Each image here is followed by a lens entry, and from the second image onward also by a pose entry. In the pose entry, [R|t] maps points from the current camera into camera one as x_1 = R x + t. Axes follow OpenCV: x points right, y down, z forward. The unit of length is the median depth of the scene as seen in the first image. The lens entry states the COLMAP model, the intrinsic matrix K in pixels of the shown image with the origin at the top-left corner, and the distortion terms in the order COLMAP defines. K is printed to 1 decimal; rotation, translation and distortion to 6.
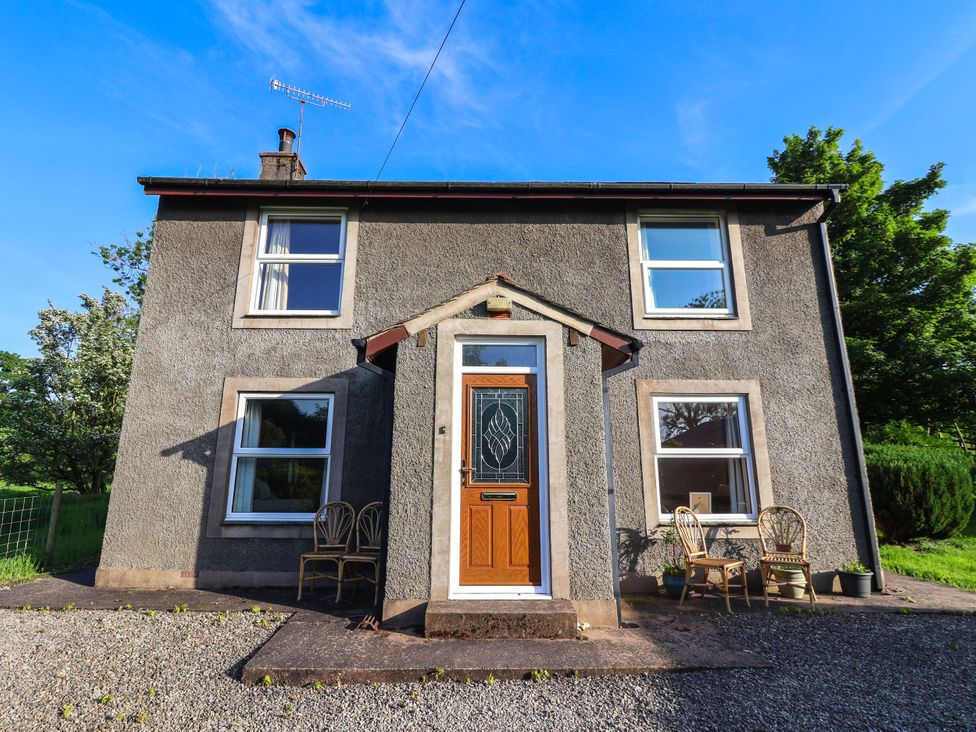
lens RADIAL K [[562.8, 0, 488.0], [0, 562.8, 366.0], [0, 0, 1]] dist [-0.034123, -0.000705]
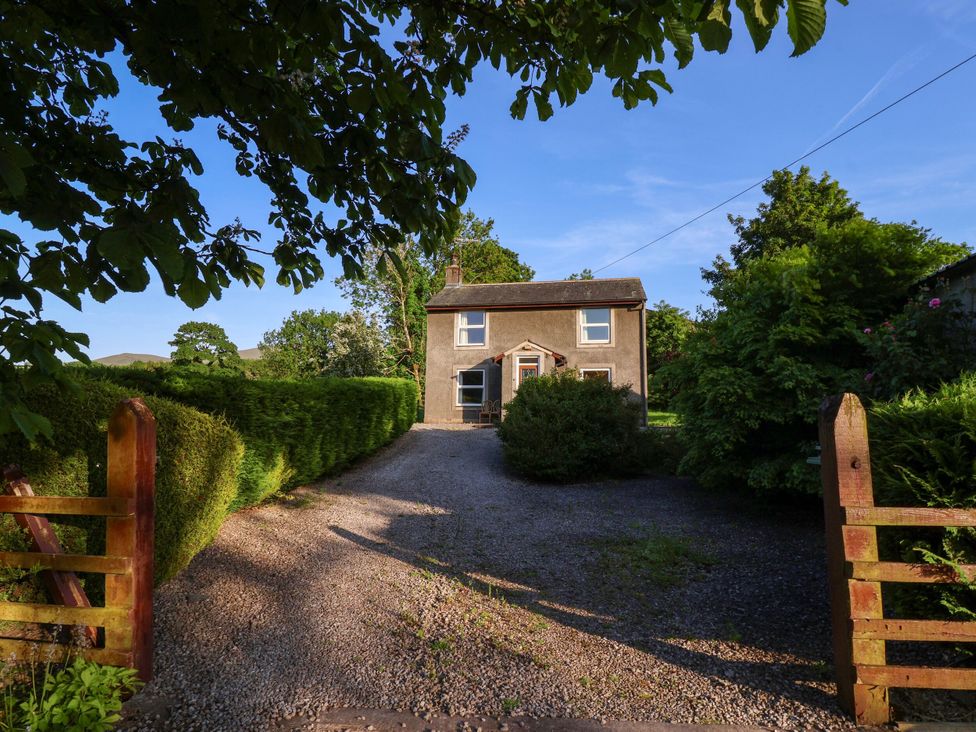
lens RADIAL K [[562.8, 0, 488.0], [0, 562.8, 366.0], [0, 0, 1]] dist [-0.034123, -0.000705]
pose [[0.980203, -0.012715, -0.197585, 0.402330], [0.030197, 0.995861, 0.085721, -0.252293], [0.195678, -0.089990, 0.976531, -2.228039]]
